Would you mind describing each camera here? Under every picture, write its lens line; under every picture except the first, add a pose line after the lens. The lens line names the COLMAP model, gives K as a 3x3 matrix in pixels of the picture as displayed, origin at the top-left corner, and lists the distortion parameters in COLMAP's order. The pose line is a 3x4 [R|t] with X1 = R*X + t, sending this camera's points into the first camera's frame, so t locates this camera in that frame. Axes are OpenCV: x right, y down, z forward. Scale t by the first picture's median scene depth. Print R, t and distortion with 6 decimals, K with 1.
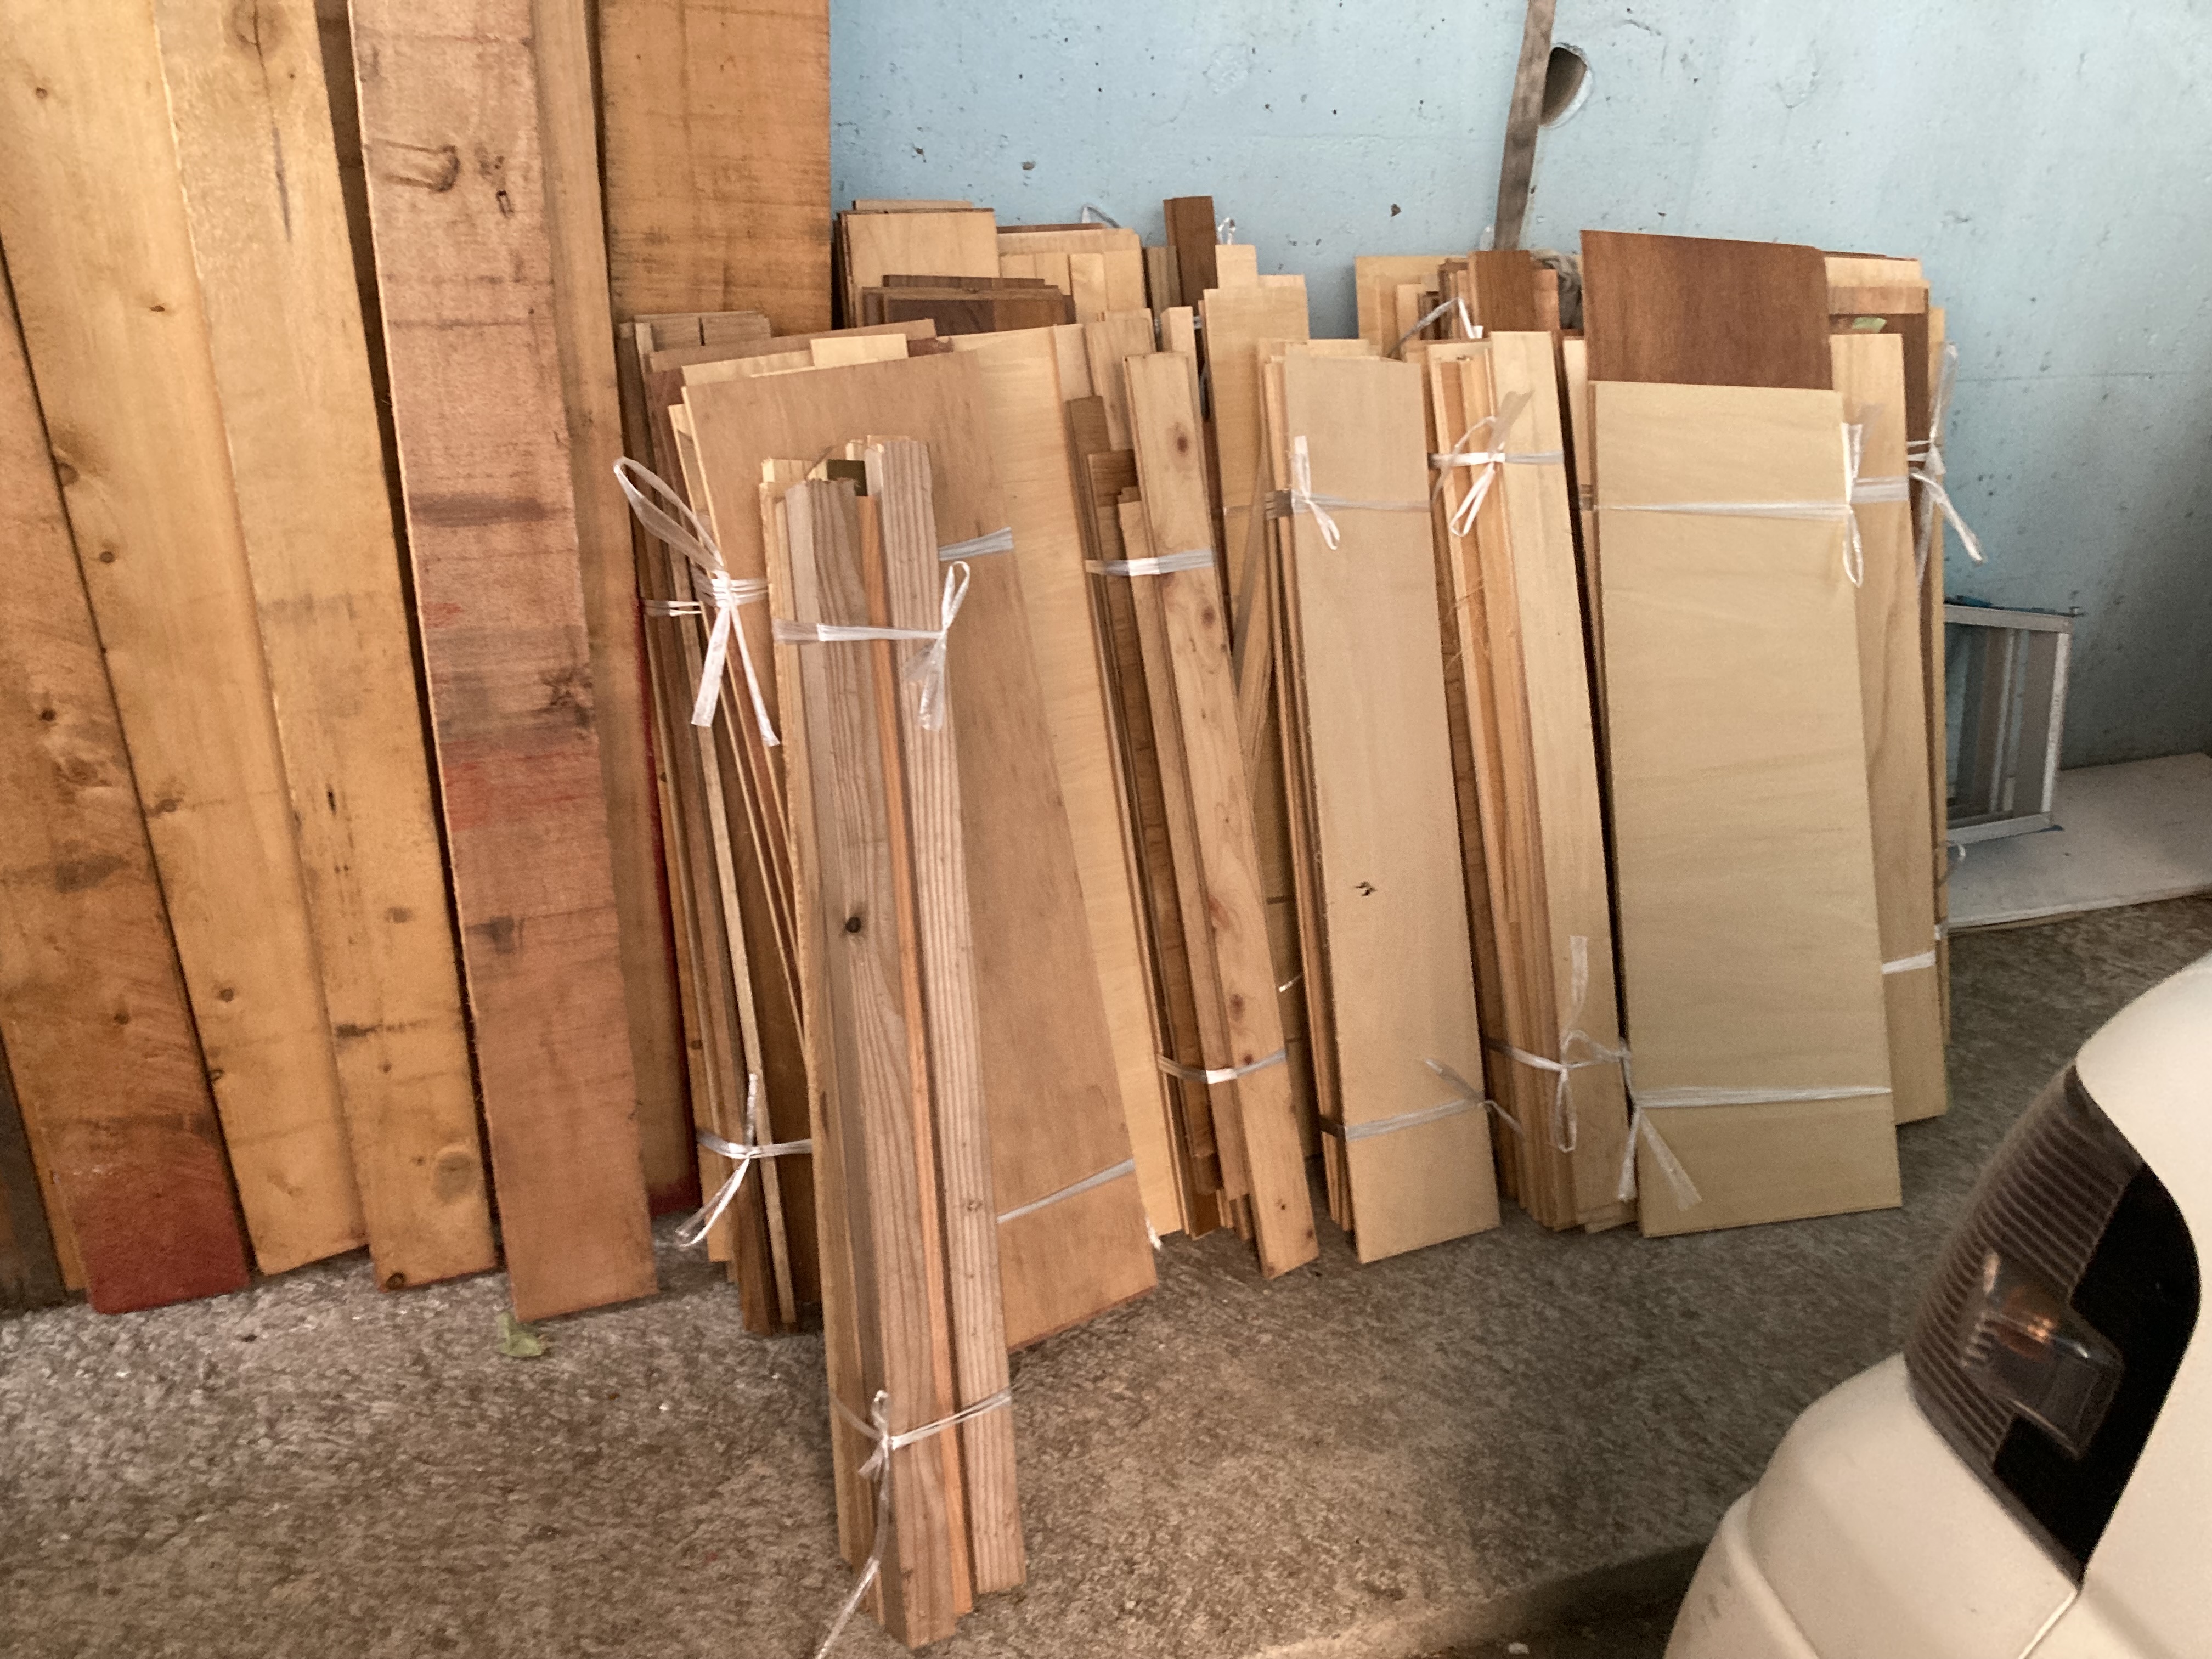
lens RADIAL K [[1817.5, 0, 1106.0], [0, 1817.5, 829.5], [0, 0, 1]] dist [0.010667, -0.003868]
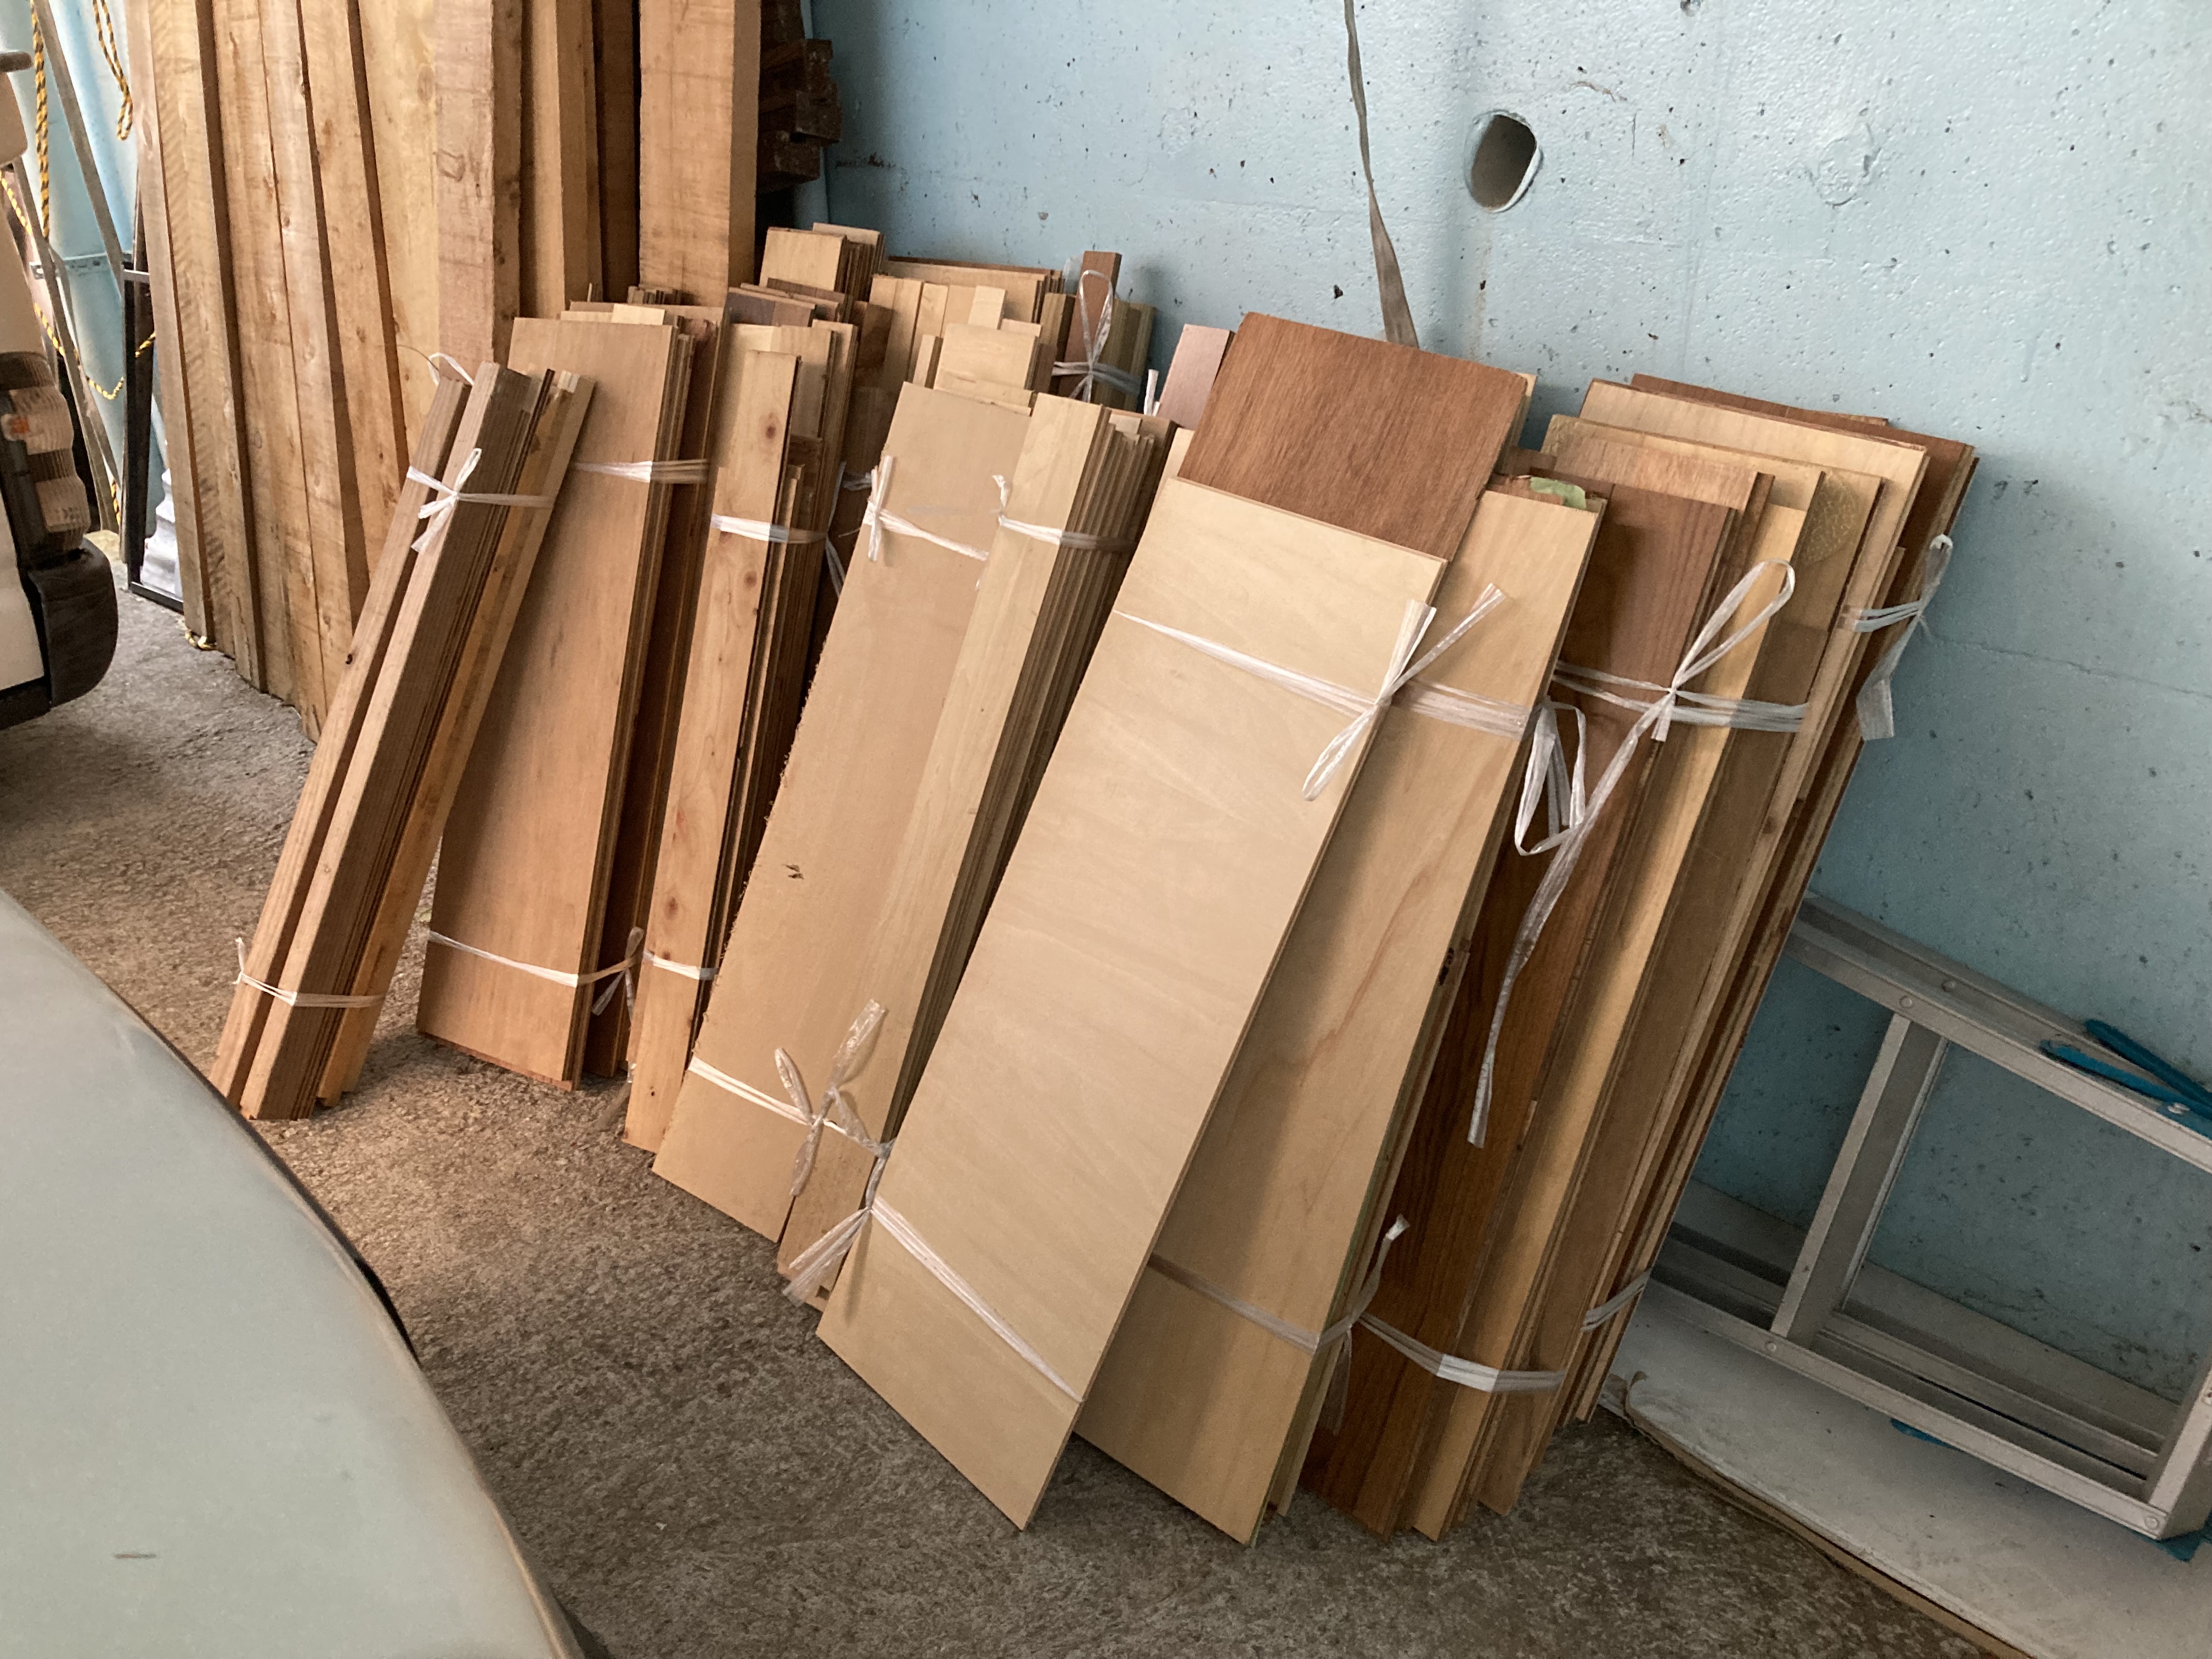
lens RADIAL K [[1865.0, 0, 1106.0], [0, 1865.0, 829.5], [0, 0, 1]] dist [0.009056, 0.001707]
pose [[0.418238, 0.320341, -0.849975, 1.226004], [-0.383993, 0.910376, 0.154158, -0.245818], [0.823180, 0.261910, 0.503763, 0.637503]]
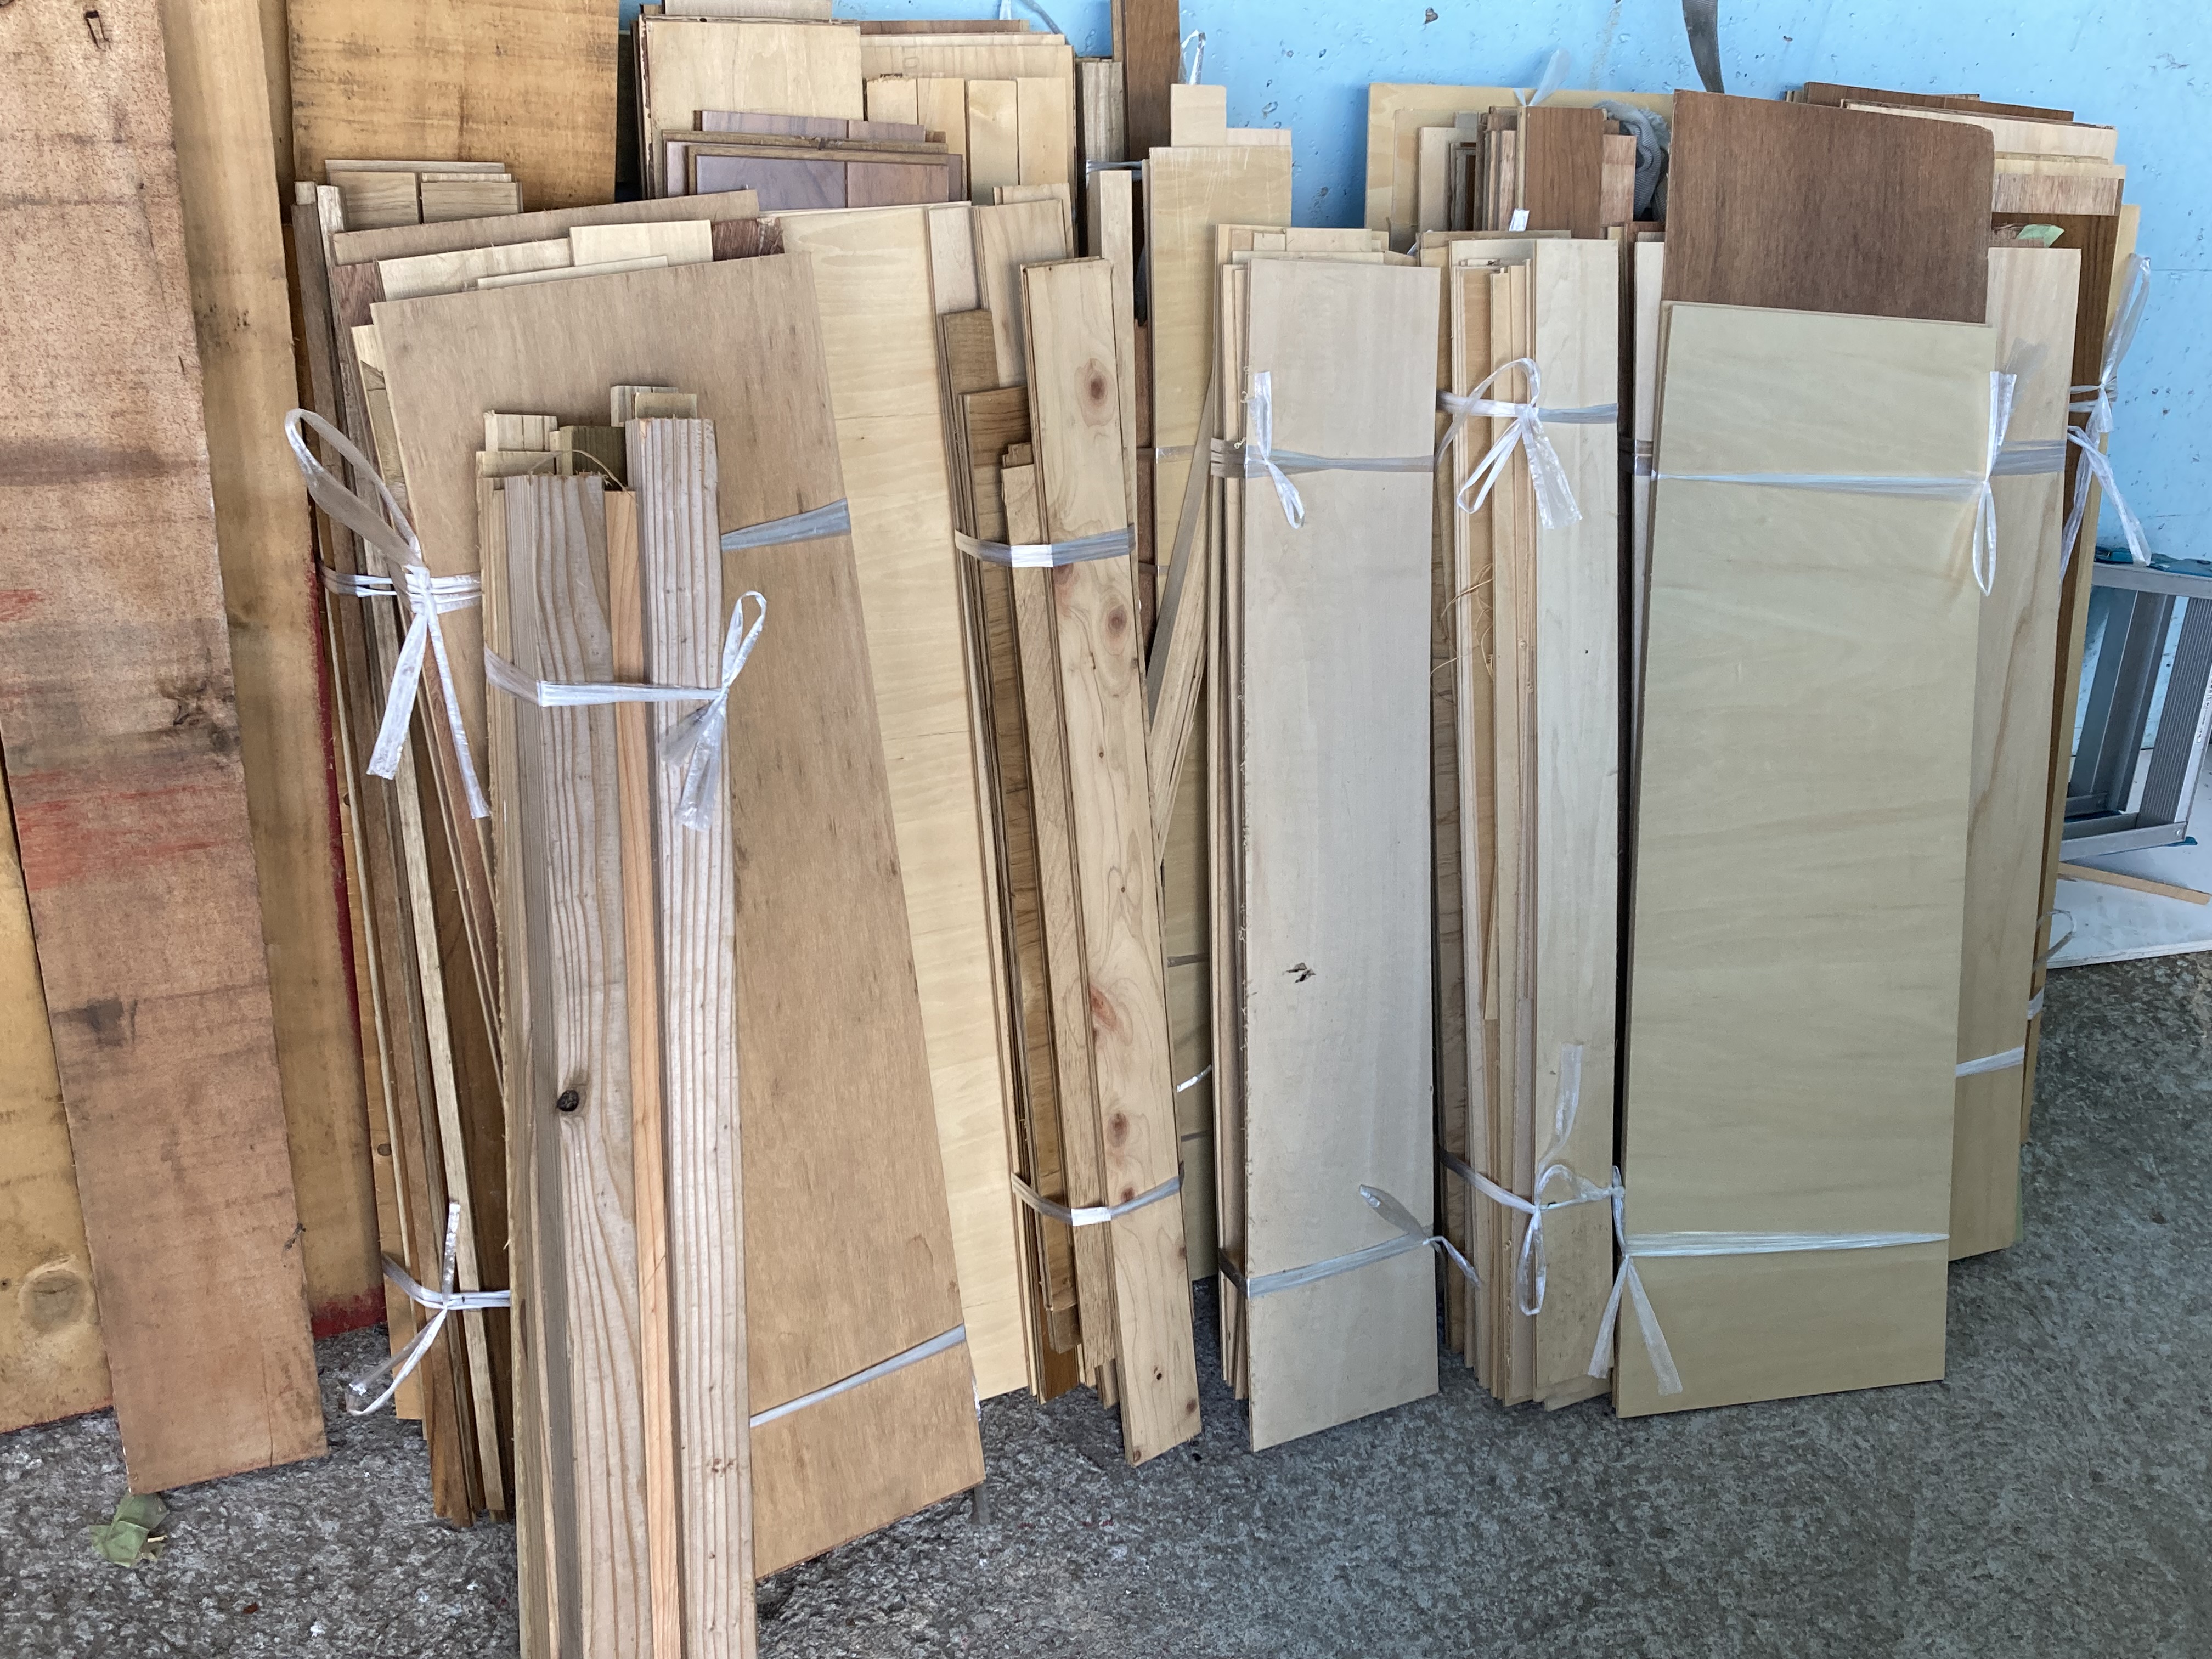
lens RADIAL K [[2126.2, 0, 1135.5], [0, 2126.2, 778.6], [0, 0, 1]] dist [0.012639, -0.000280]
pose [[0.996513, 0.073427, 0.039615, 0.035097], [-0.077565, 0.990250, 0.115709, -0.156463], [-0.030733, -0.118379, 0.992493, 0.139620]]
